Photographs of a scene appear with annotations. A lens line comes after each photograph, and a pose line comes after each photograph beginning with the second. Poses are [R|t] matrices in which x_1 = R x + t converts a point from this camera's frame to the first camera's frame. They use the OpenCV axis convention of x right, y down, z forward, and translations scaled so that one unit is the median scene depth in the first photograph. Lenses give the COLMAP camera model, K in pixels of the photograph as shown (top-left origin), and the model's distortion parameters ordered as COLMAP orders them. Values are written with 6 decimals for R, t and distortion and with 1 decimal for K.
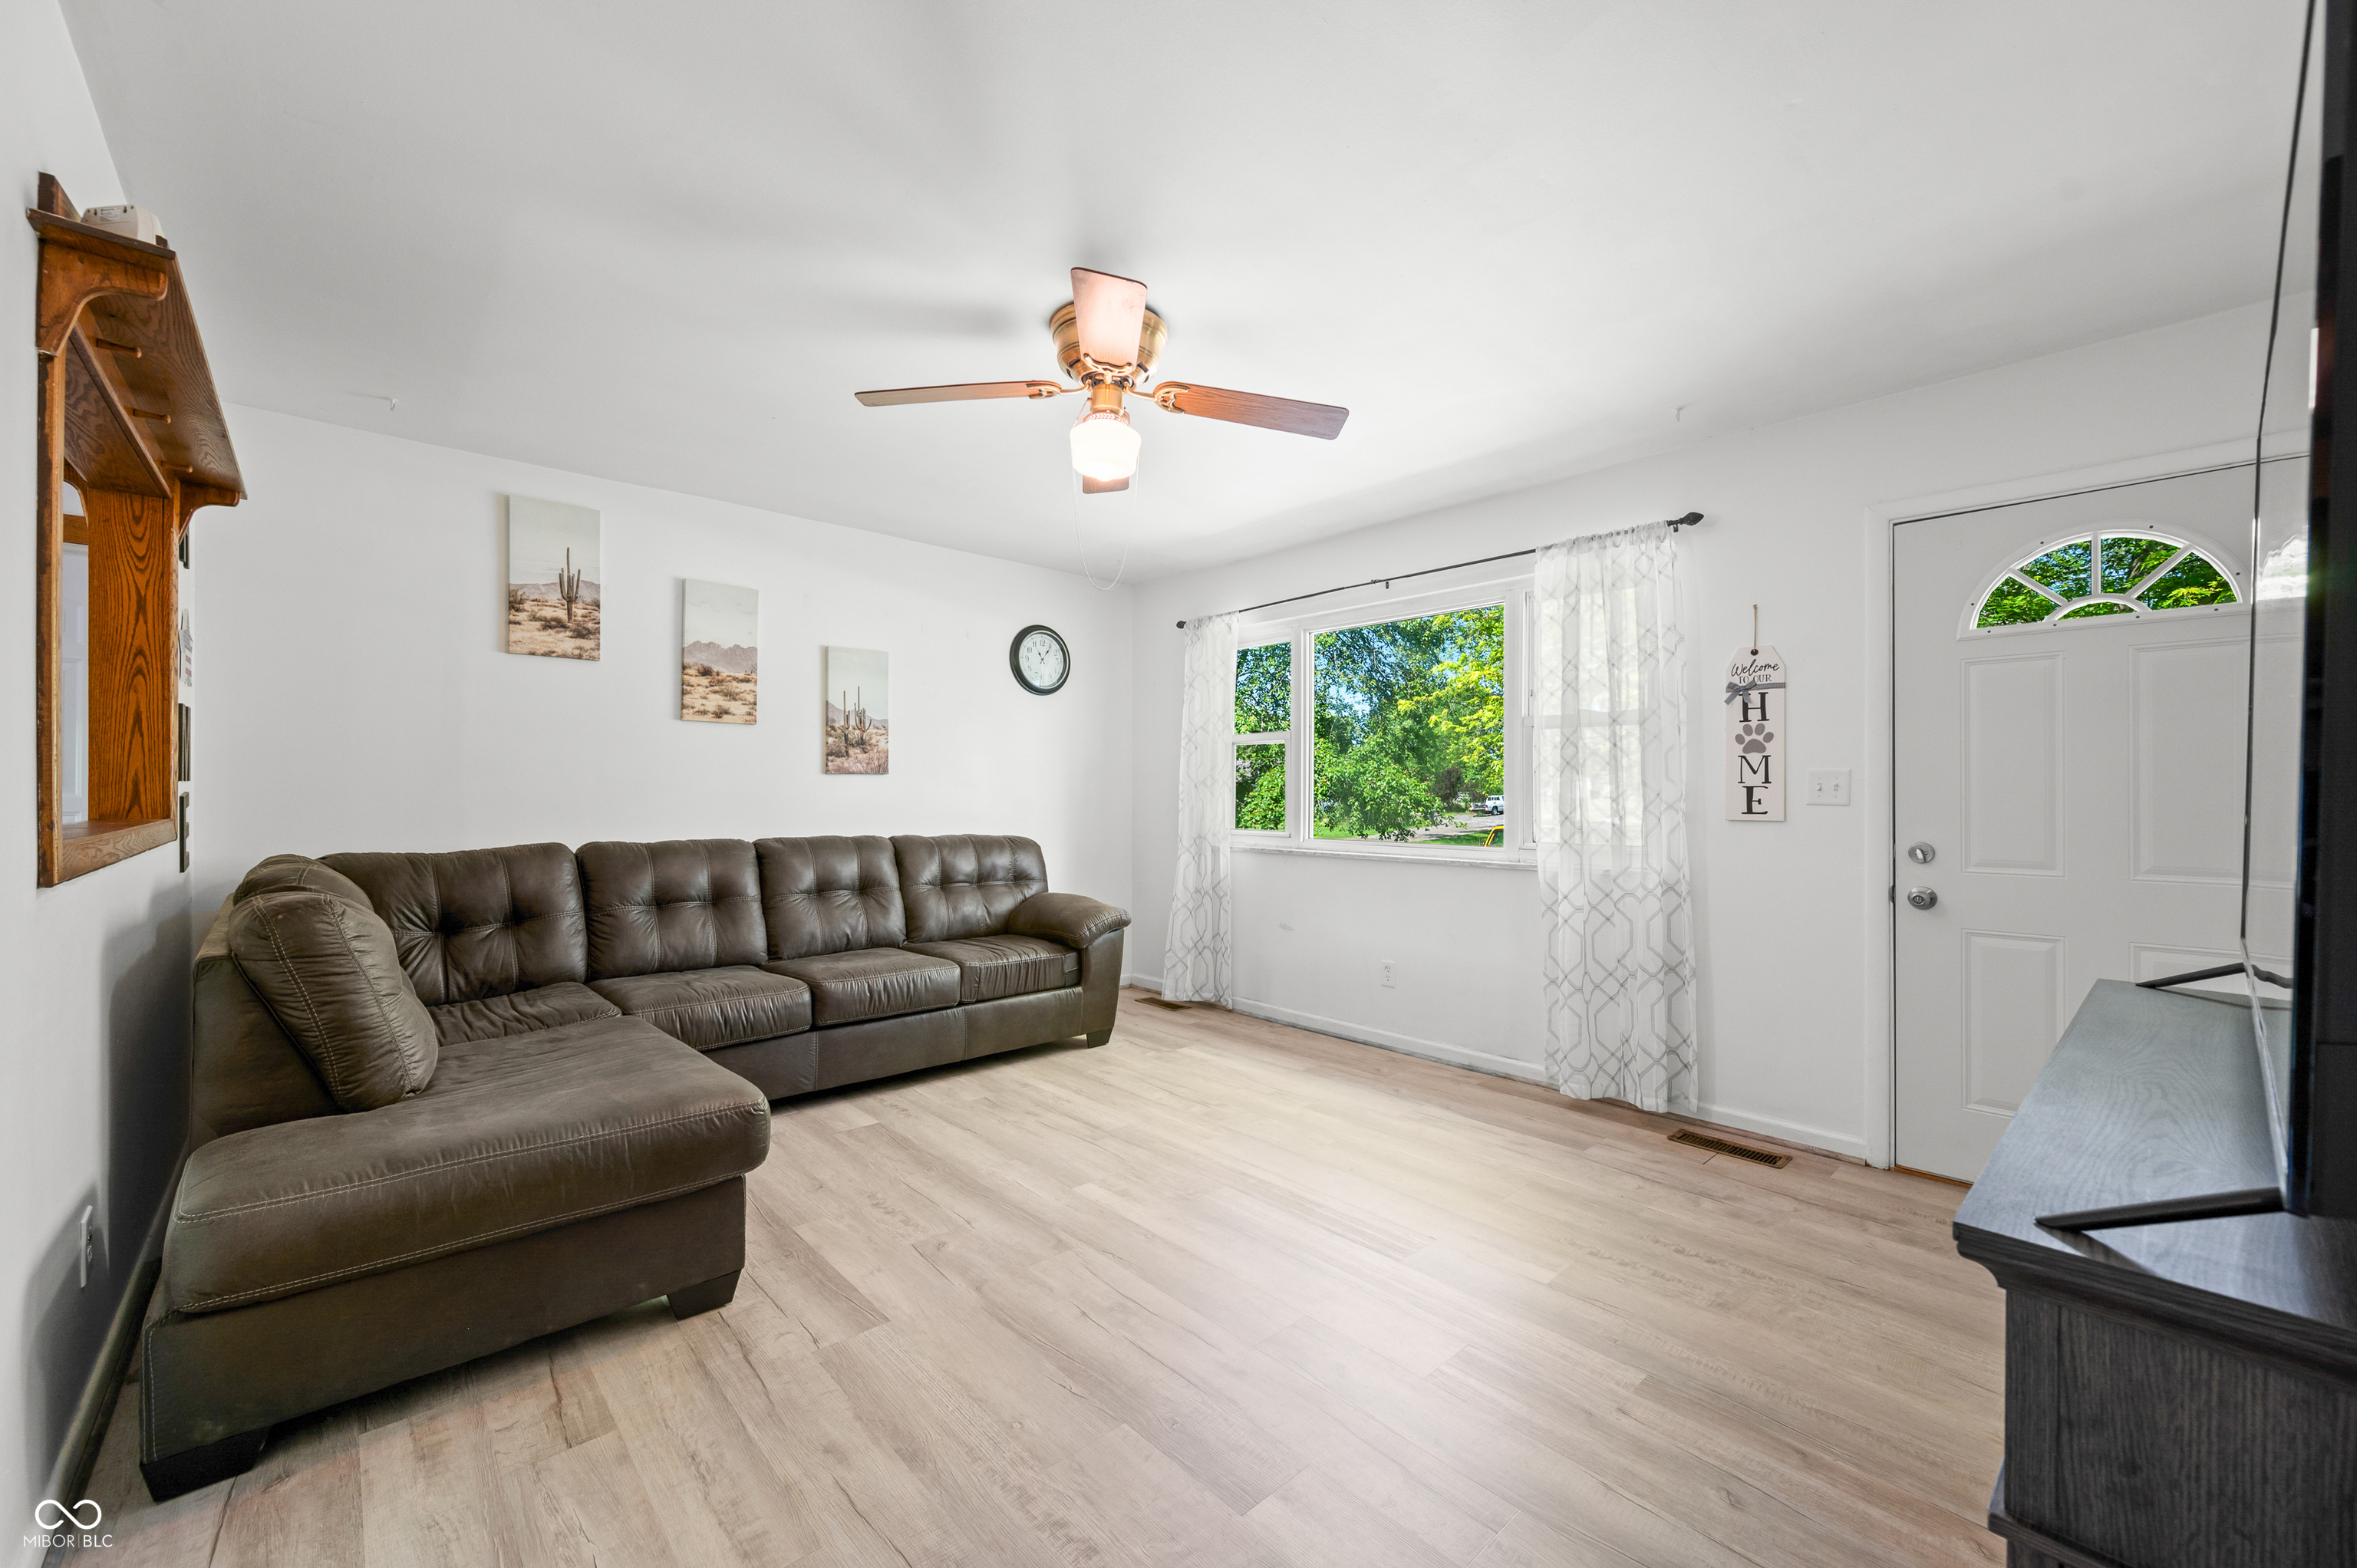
lens RADIAL K [[953.7, 0, 1160.1], [0, 953.7, 787.9], [0, 0, 1]] dist [-0.004107, 0.000342]
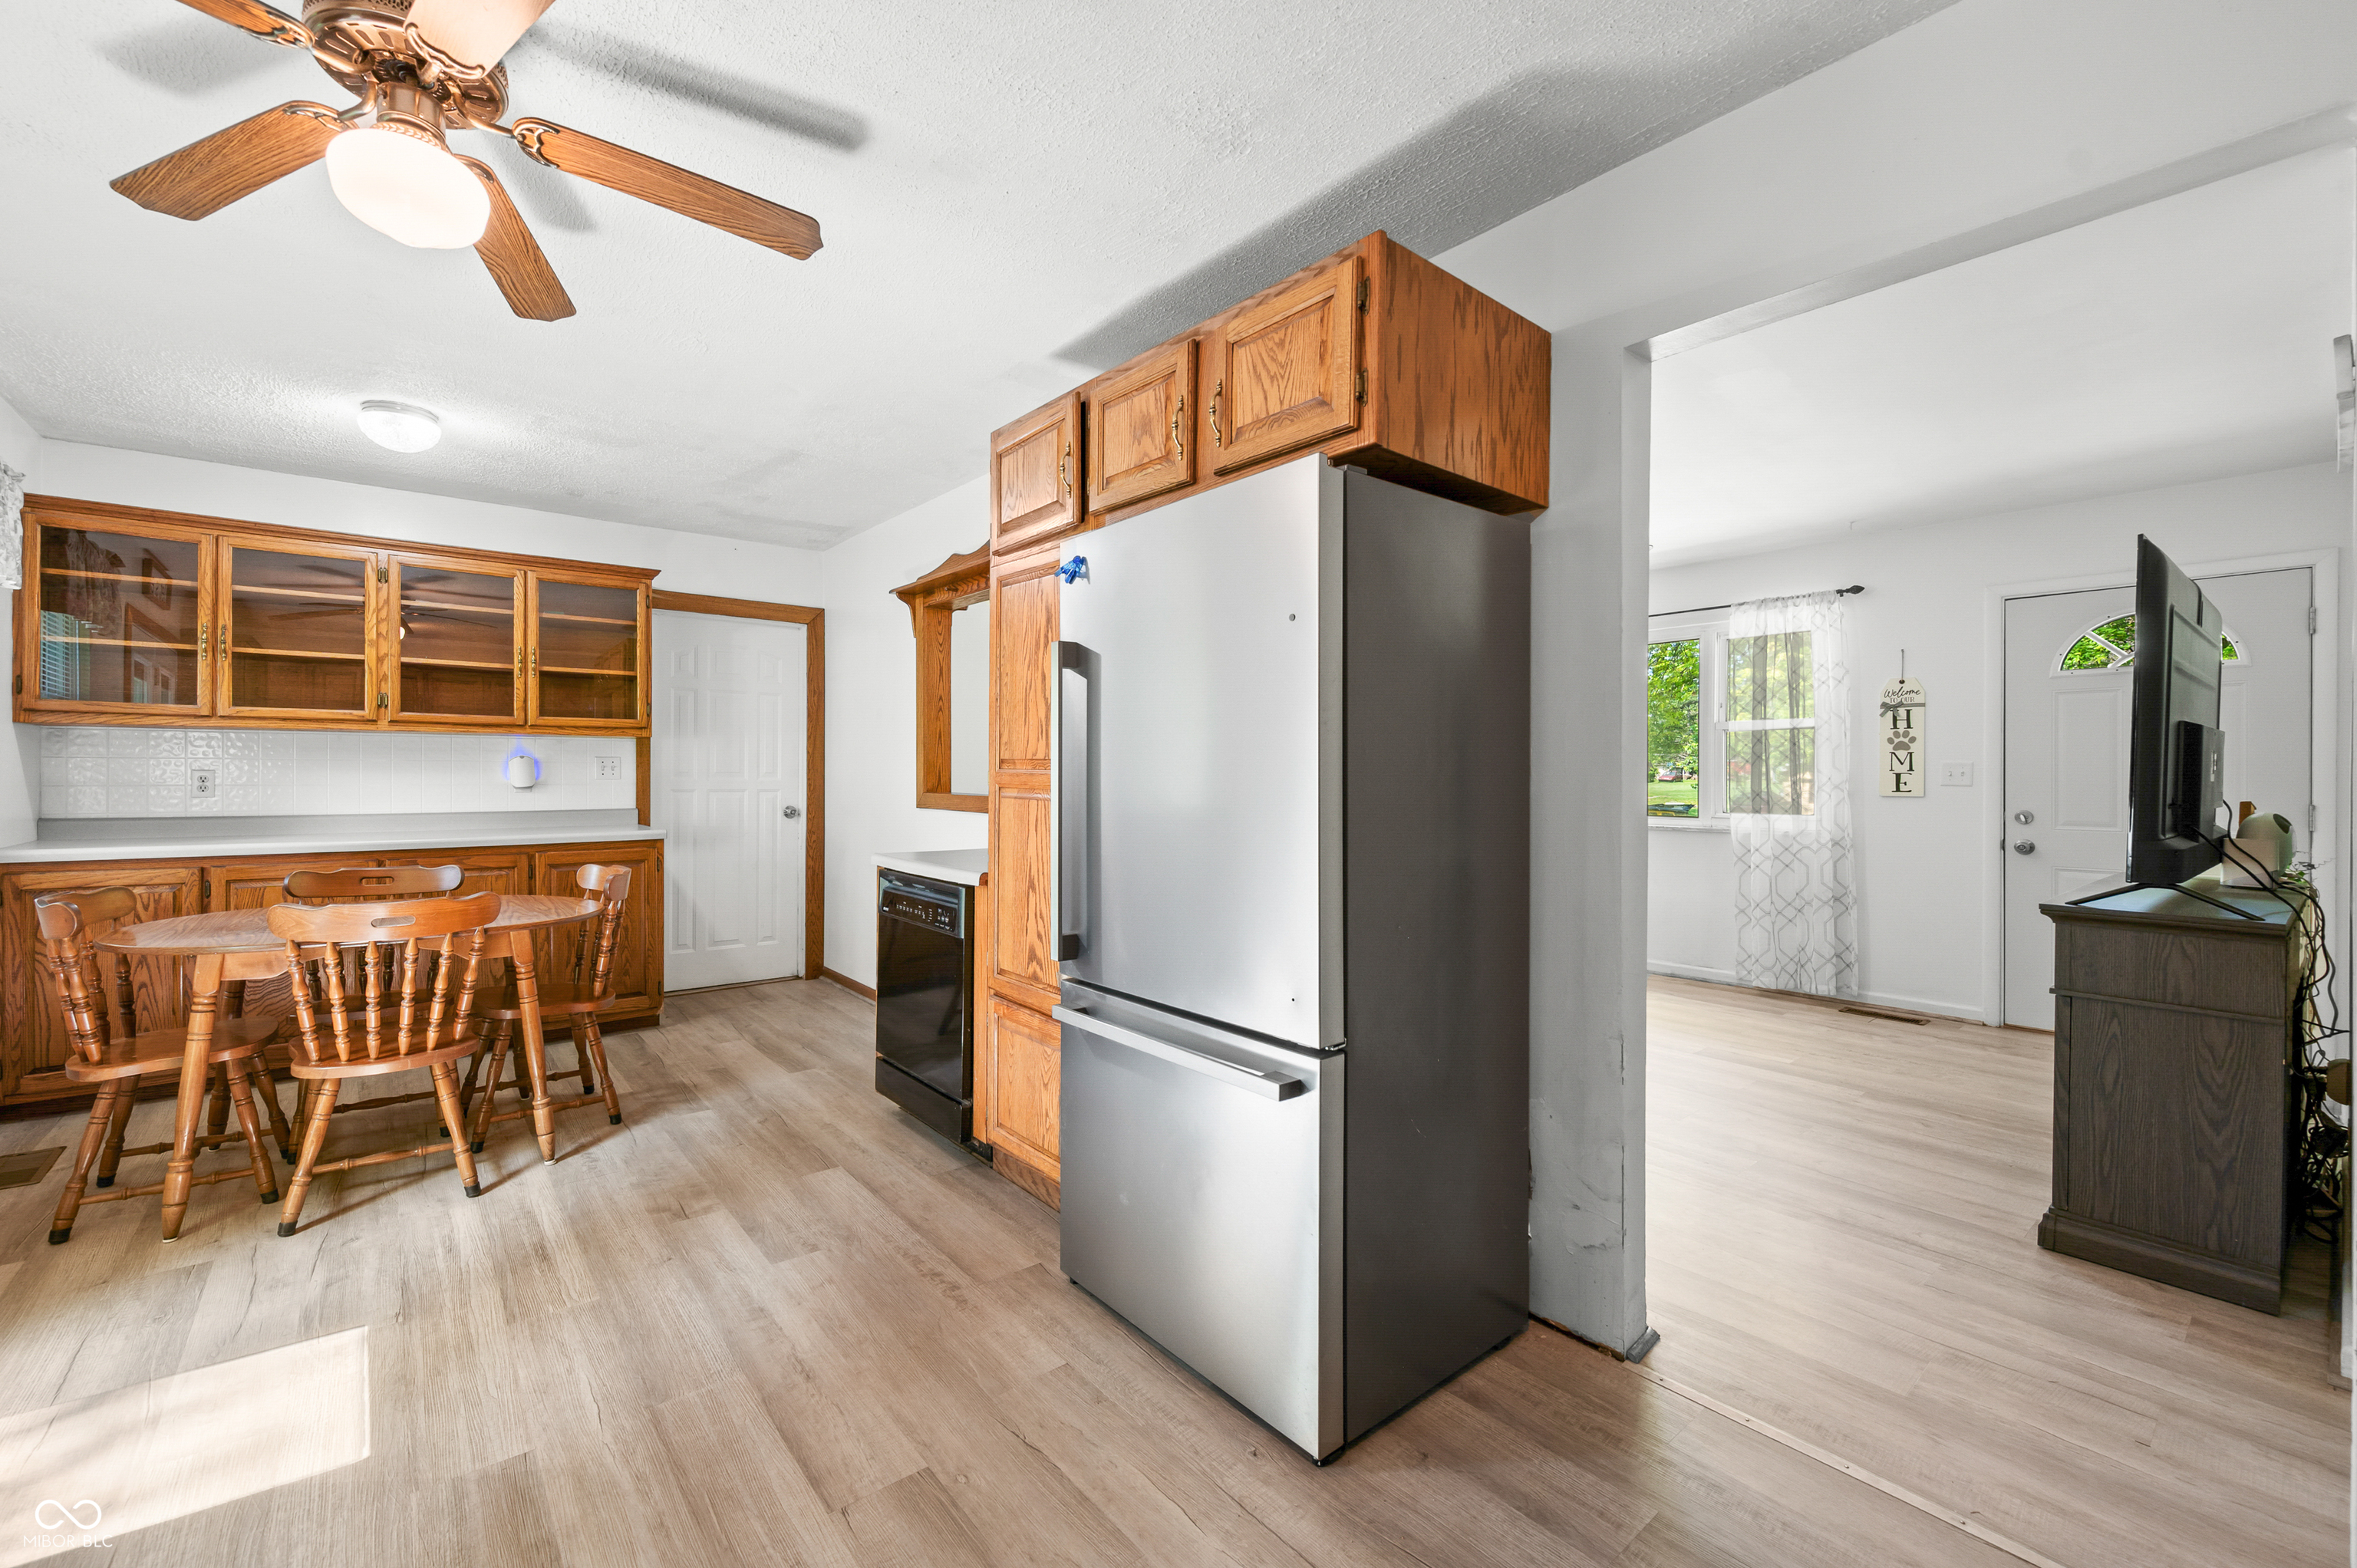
lens RADIAL K [[953.7, 0, 1115.1], [0, 953.7, 776.0], [0, 0, 1]] dist [-0.004107, 0.000342]
pose [[0.996398, 0.000158, -0.084805, -0.446106], [0.000303, 0.999985, 0.005424, -0.005354], [0.084805, -0.005430, 0.996383, -0.547812]]
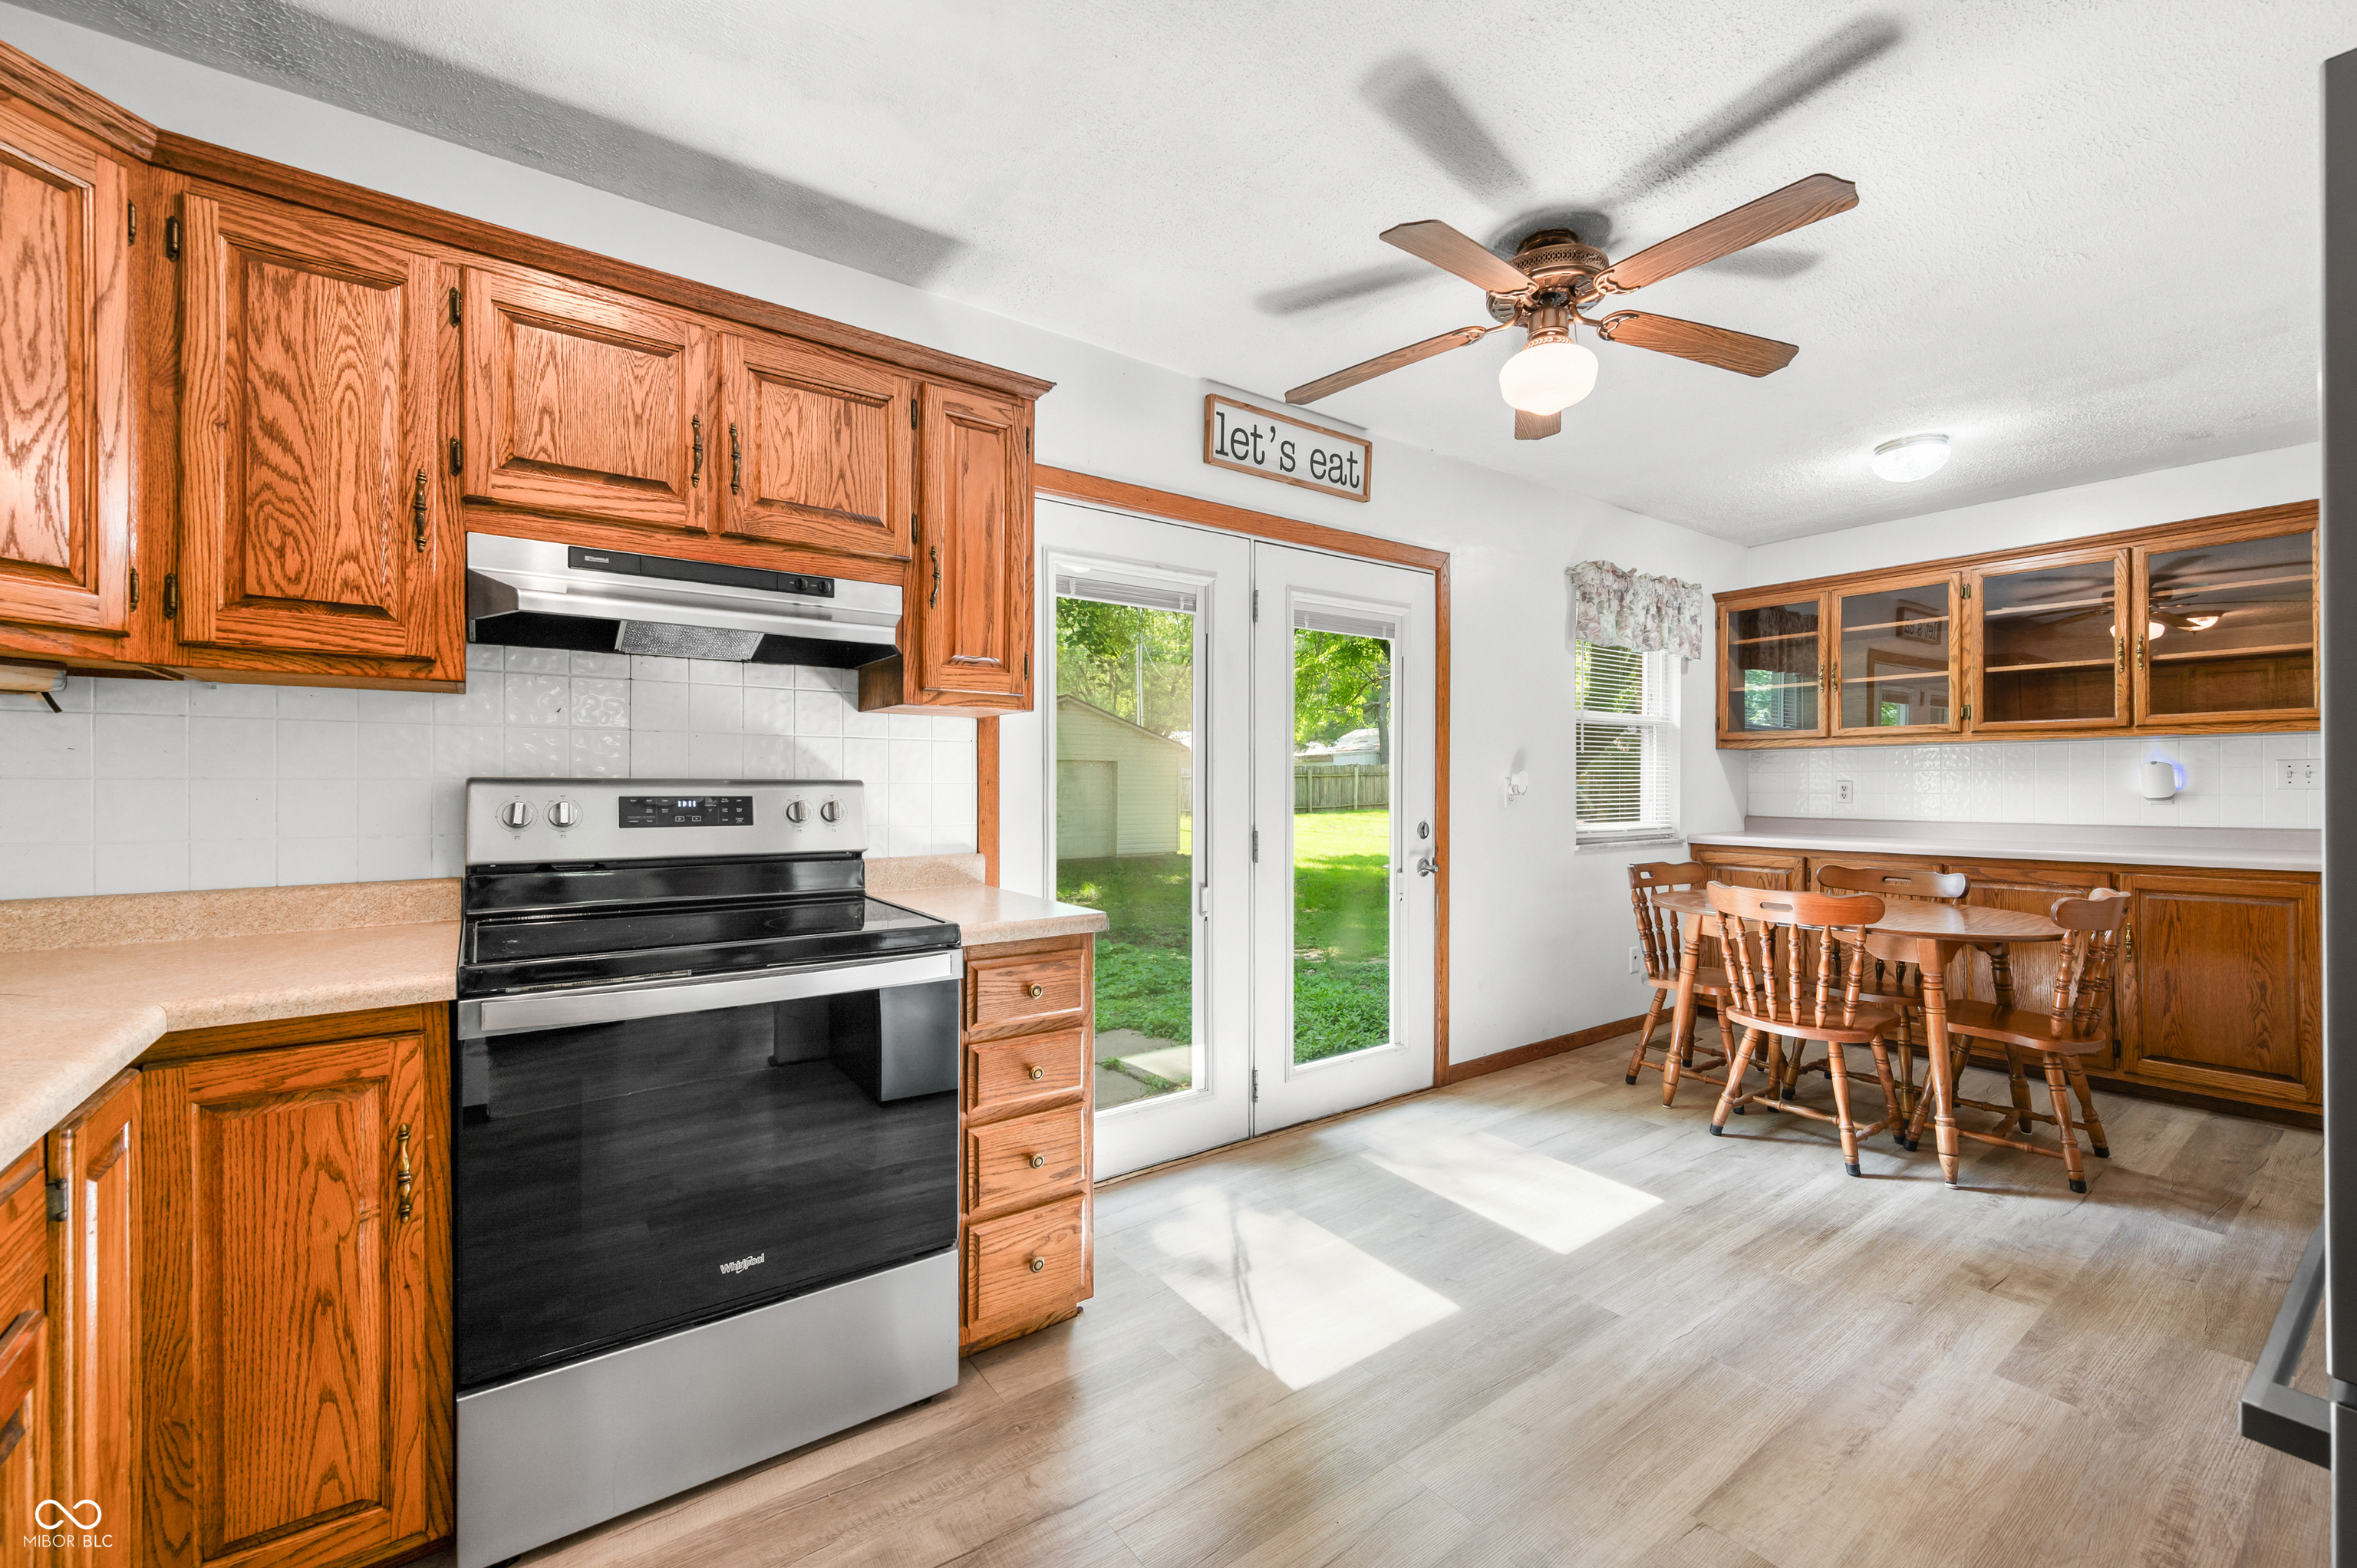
lens RADIAL K [[953.7, 0, 1212.6], [0, 953.7, 782.6], [0, 0, 1]] dist [-0.004107, 0.000342]
pose [[-0.098082, -0.007631, -0.995149, -0.160244], [0.007992, 0.999932, -0.008455, -0.000100], [0.995146, -0.008782, -0.098014, -0.305438]]
